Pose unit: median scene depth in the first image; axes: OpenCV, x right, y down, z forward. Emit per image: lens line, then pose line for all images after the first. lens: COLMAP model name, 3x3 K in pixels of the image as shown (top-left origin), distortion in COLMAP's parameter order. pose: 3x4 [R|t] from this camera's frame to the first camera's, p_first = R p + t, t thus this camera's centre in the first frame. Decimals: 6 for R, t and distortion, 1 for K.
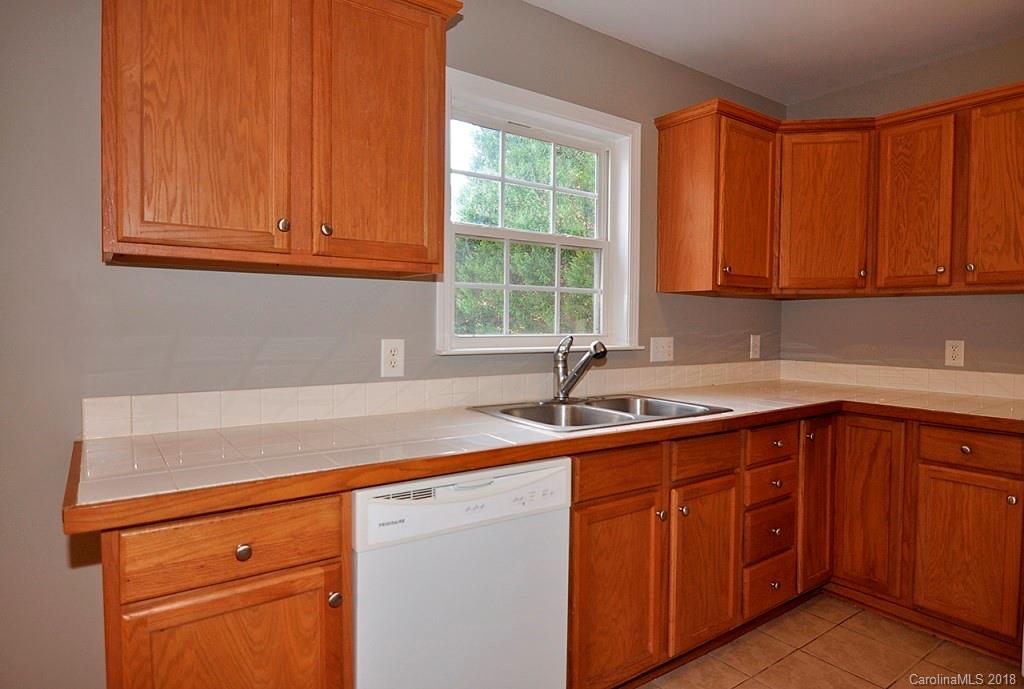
lens RADIAL K [[592.1, 0, 532.5], [0, 592.1, 340.1], [0, 0, 1]] dist [0.000154, -0.000138]
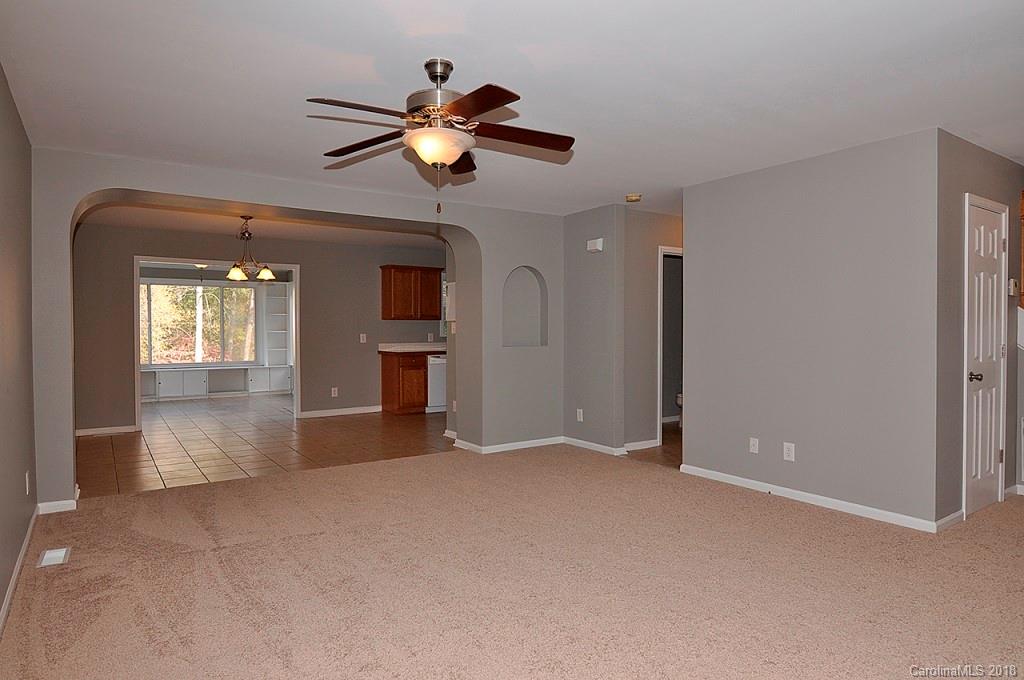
lens RADIAL K [[607.0, 0, 512.7], [0, 607.0, 334.8], [0, 0, 1]] dist [-0.006921, -0.004092]
pose [[0.999415, -0.010758, -0.032474, 0.454207], [0.010119, 0.999753, -0.019773, 0.088983], [0.032679, 0.019433, 0.999277, -3.024520]]
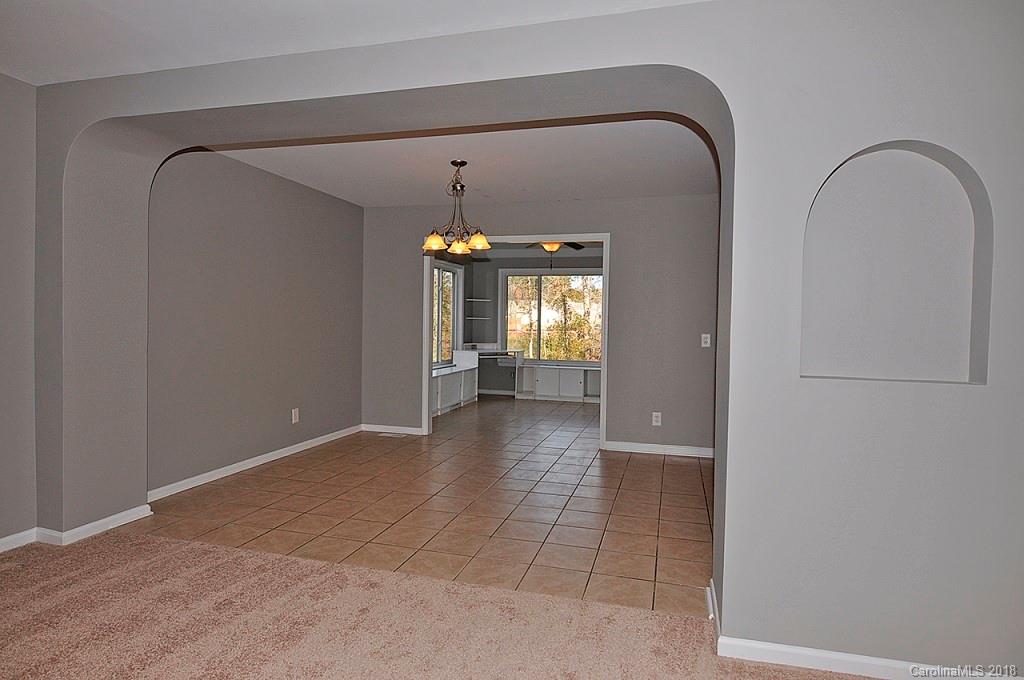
lens RADIAL K [[588.3, 0, 510.3], [0, 588.3, 337.1], [0, 0, 1]] dist [-0.007230, -0.003113]
pose [[0.614851, 0.022400, -0.788325, 0.754801], [-0.036759, 0.999324, -0.000274, 0.045386], [0.787786, 0.029147, 0.615259, -1.412943]]
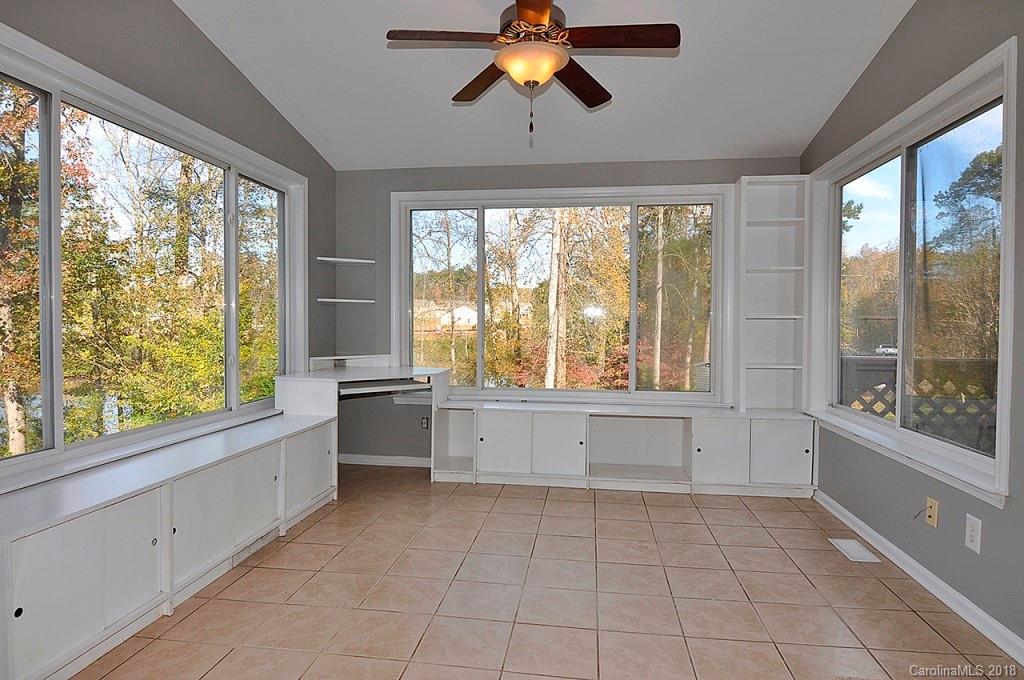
lens RADIAL K [[588.3, 0, 510.3], [0, 588.3, 337.1], [0, 0, 1]] dist [-0.007230, -0.003113]
pose [[0.715834, 0.011637, -0.698174, -0.904946], [-0.020254, 0.999786, -0.004102, 0.034224], [0.697977, 0.017078, 0.715917, -0.073346]]
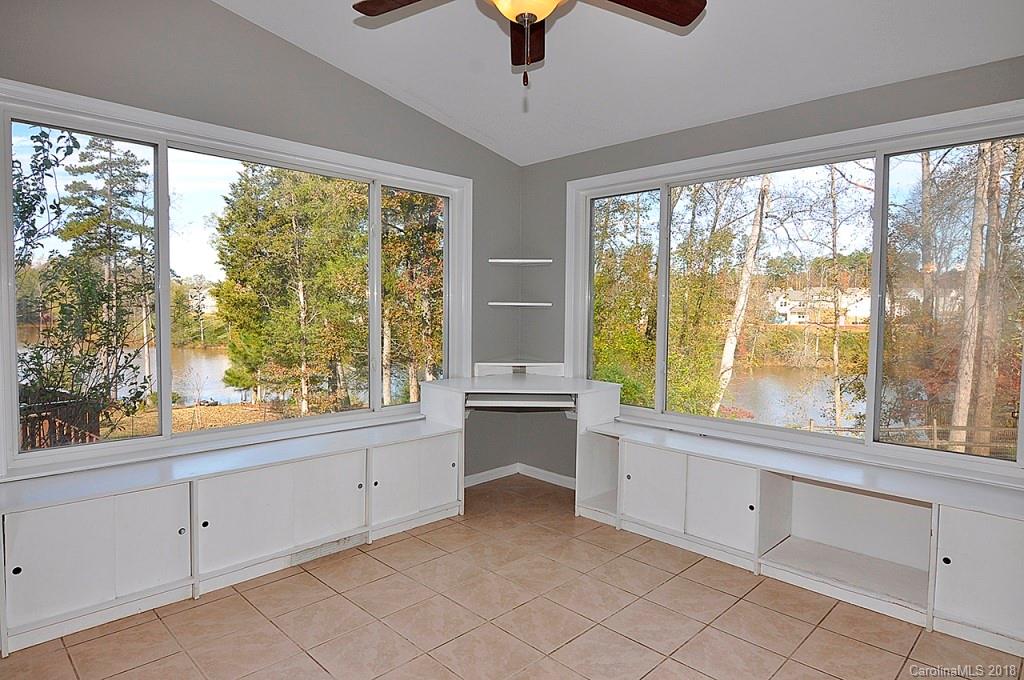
lens RADIAL K [[588.3, 0, 510.3], [0, 588.3, 337.1], [0, 0, 1]] dist [-0.007230, -0.003113]
pose [[0.153910, 0.043246, -0.987138, -0.843180], [-0.042680, 0.998400, 0.037084, -0.041397], [0.987163, 0.036424, 0.155509, 0.570486]]
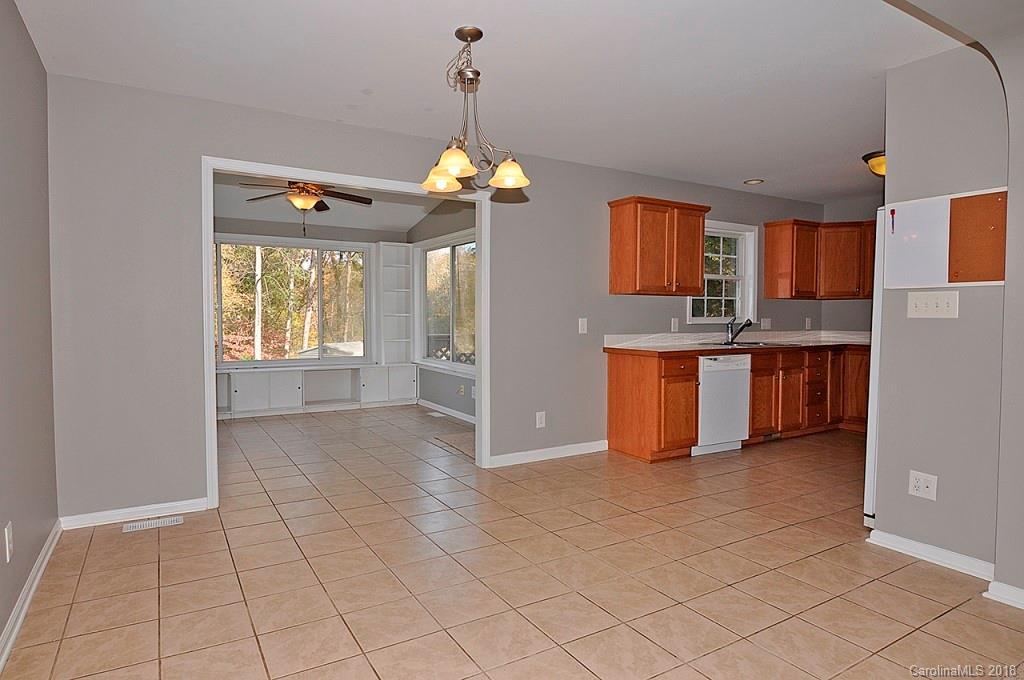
lens RADIAL K [[588.3, 0, 510.3], [0, 588.3, 337.1], [0, 0, 1]] dist [-0.007230, -0.003113]
pose [[0.995481, -0.001117, -0.094959, -0.607513], [0.001734, 0.999978, 0.006407, 0.055987], [0.094950, -0.006543, 0.995461, -1.490651]]
